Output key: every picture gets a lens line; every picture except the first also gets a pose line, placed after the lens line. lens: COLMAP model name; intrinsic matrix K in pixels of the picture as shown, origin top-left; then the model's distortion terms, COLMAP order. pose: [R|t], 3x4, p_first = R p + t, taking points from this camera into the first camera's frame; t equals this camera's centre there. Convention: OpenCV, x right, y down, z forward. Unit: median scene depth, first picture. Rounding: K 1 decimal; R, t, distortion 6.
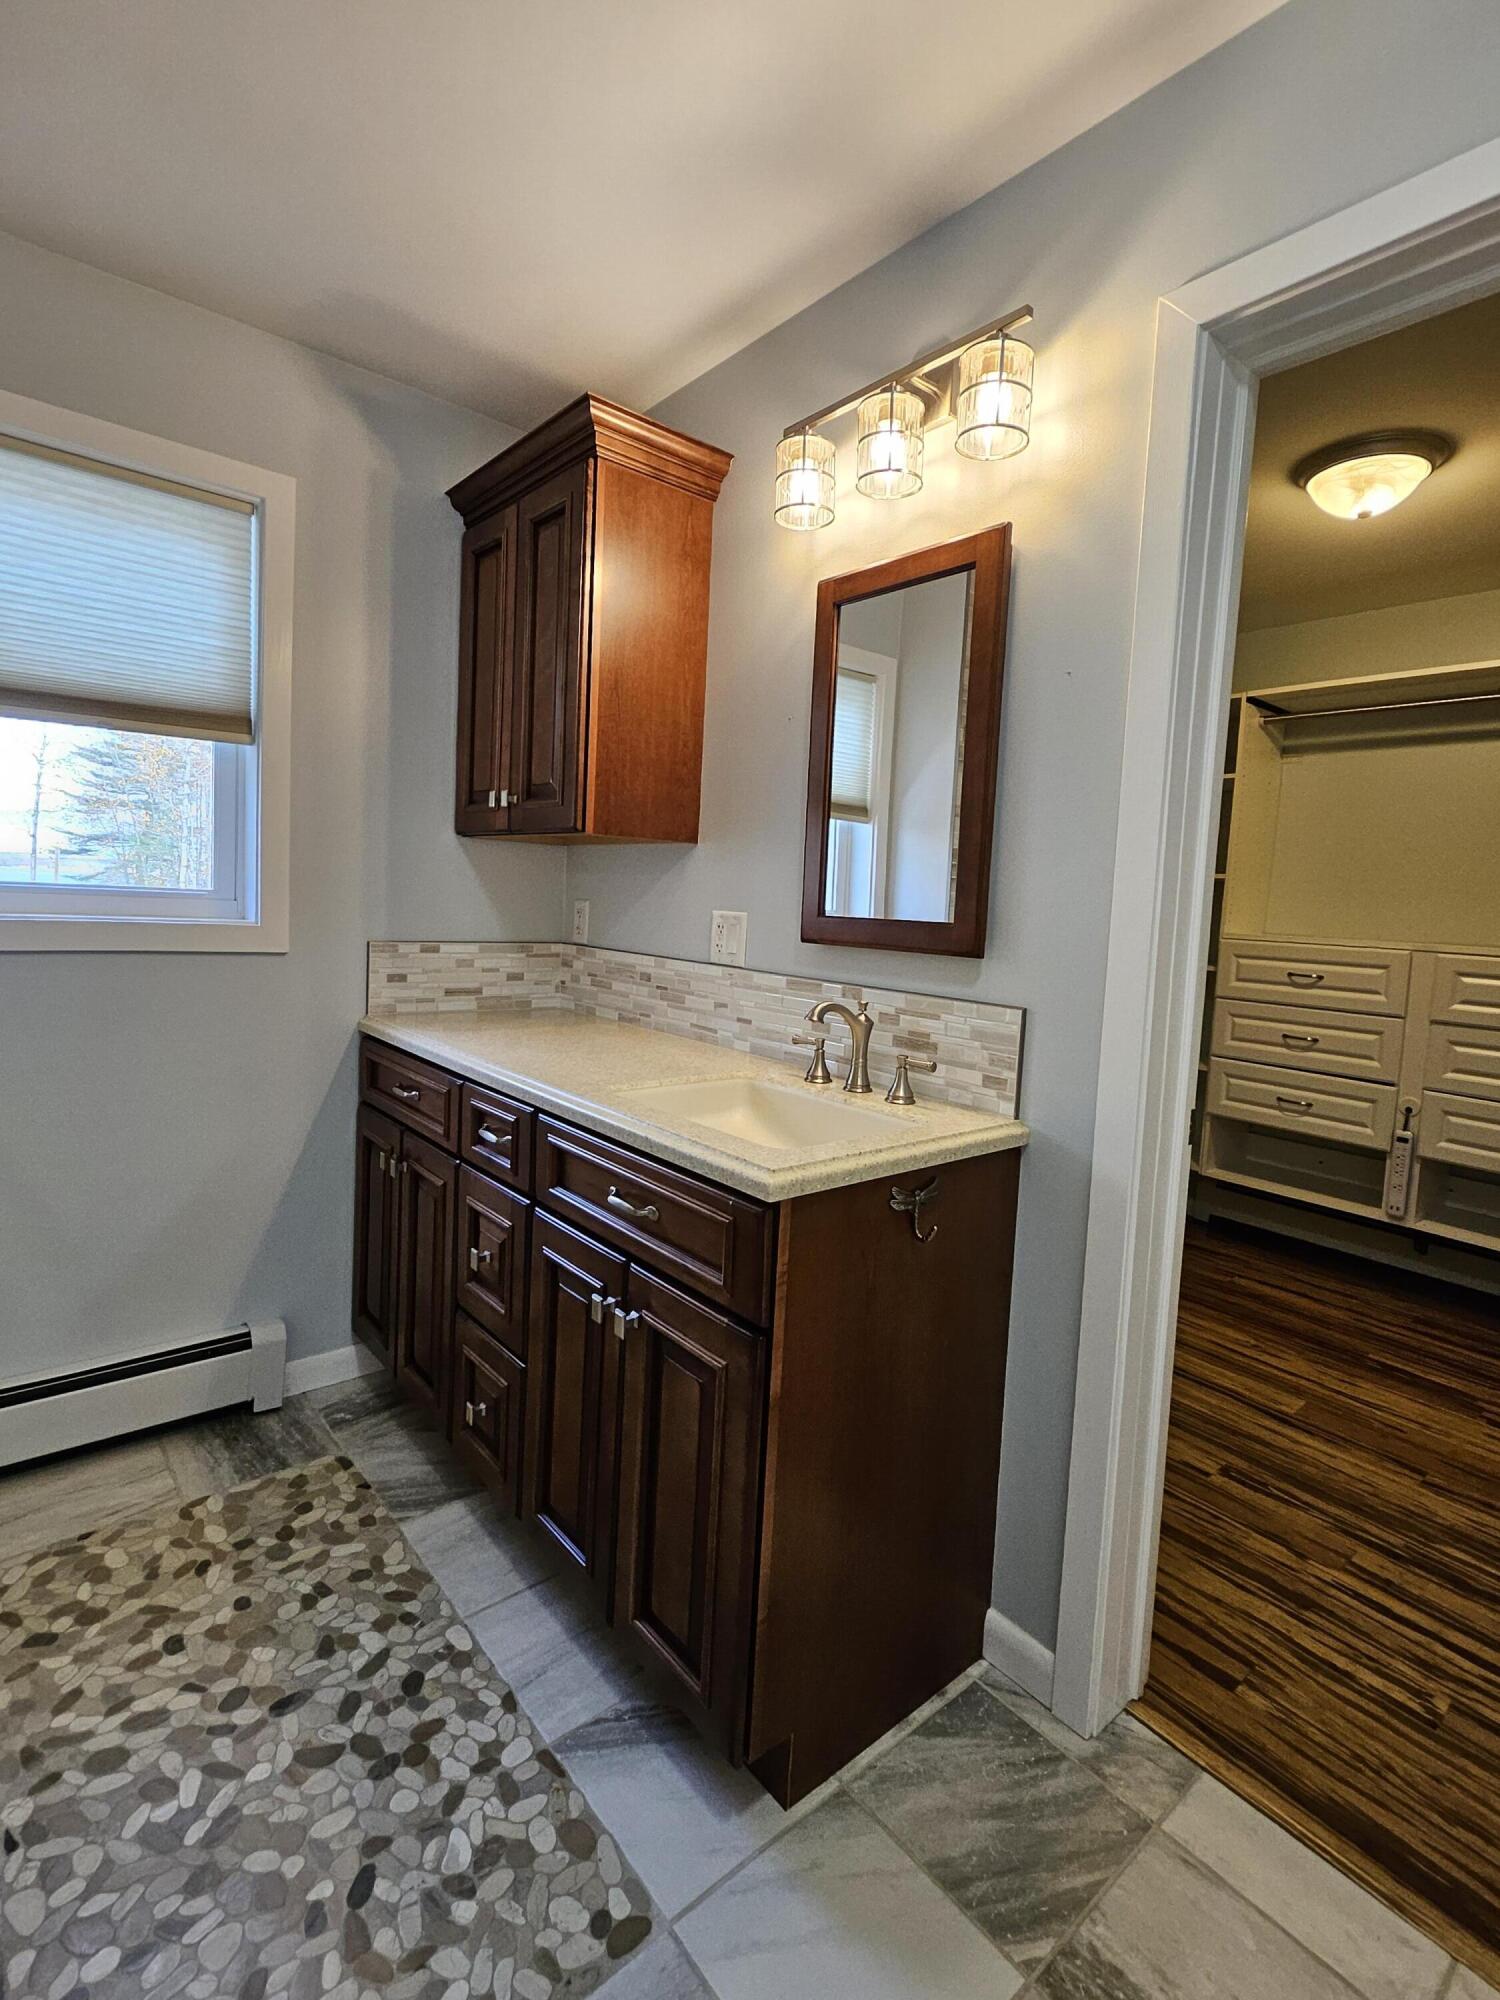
lens RADIAL K [[948.0, 0, 718.3], [0, 948.0, 969.5], [0, 0, 1]] dist [-0.000563, 0.001373]
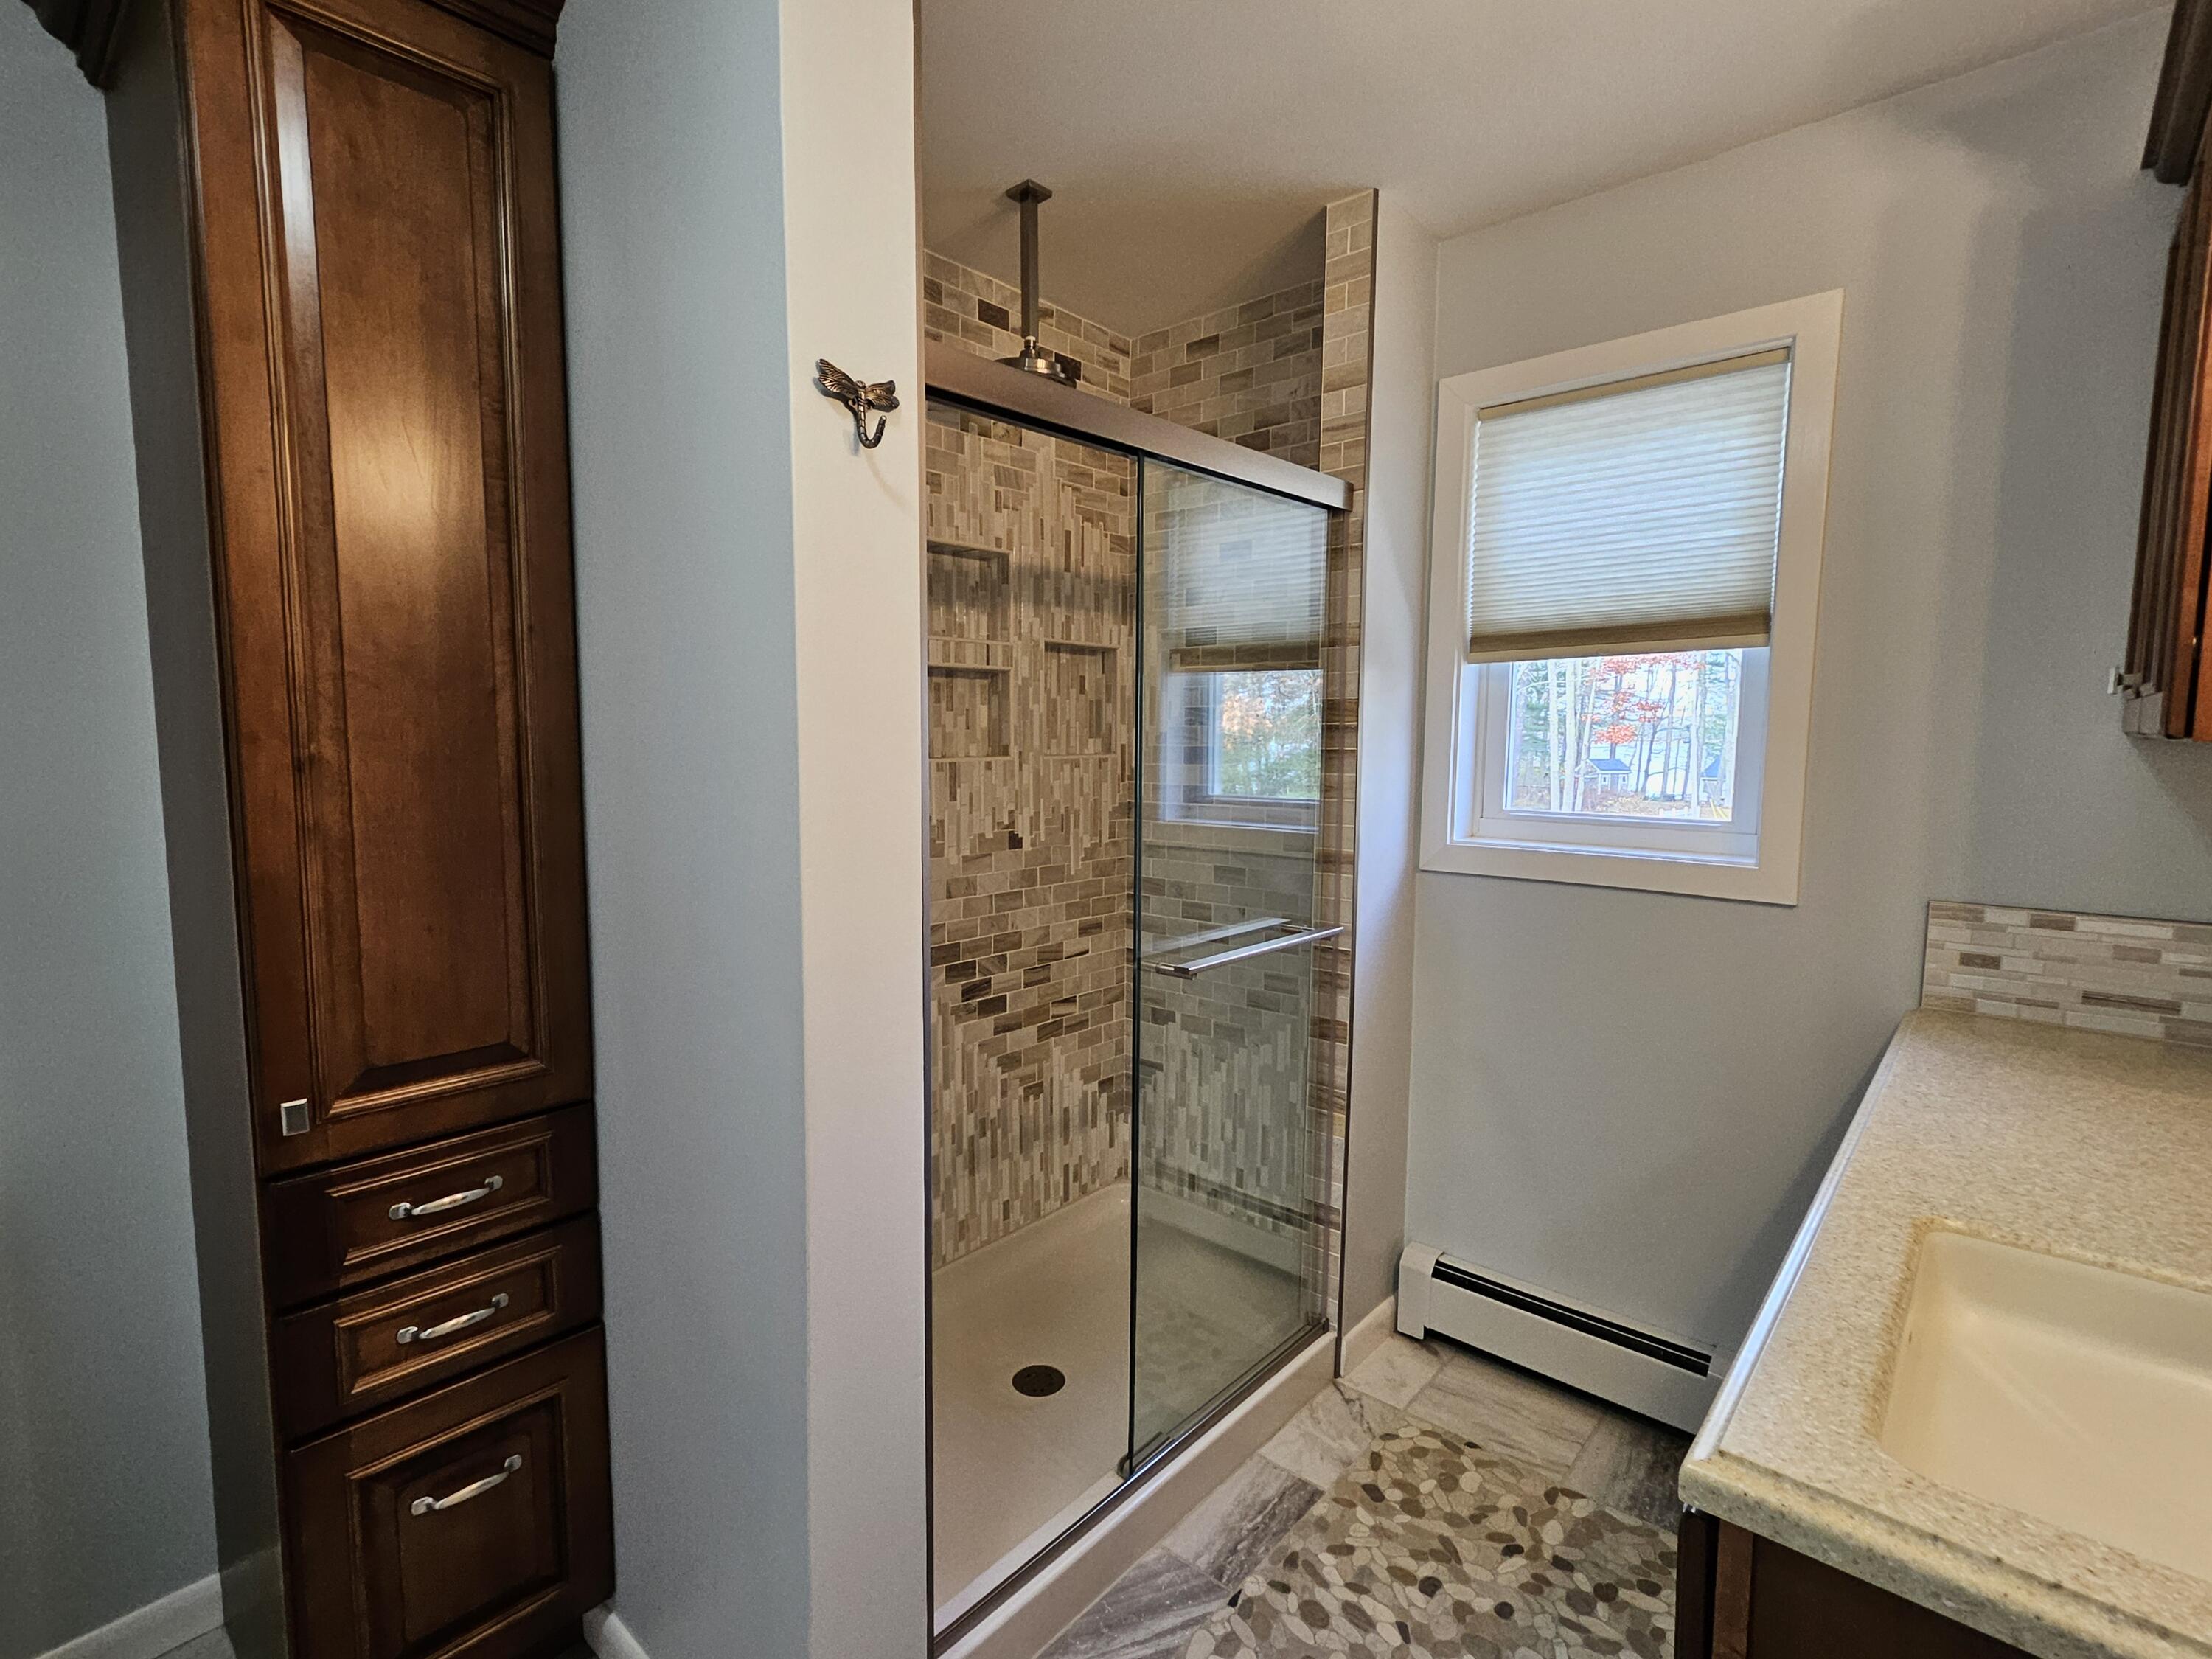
lens RADIAL K [[1048.5, 0, 1097.0], [0, 1048.5, 830.8], [0, 0, 1]] dist [-0.000563, 0.001373]
pose [[0.162648, 0.042472, -0.985770, 0.408695], [-0.069608, 0.997078, 0.031474, -0.090840], [0.984226, 0.063498, 0.165129, 0.398764]]
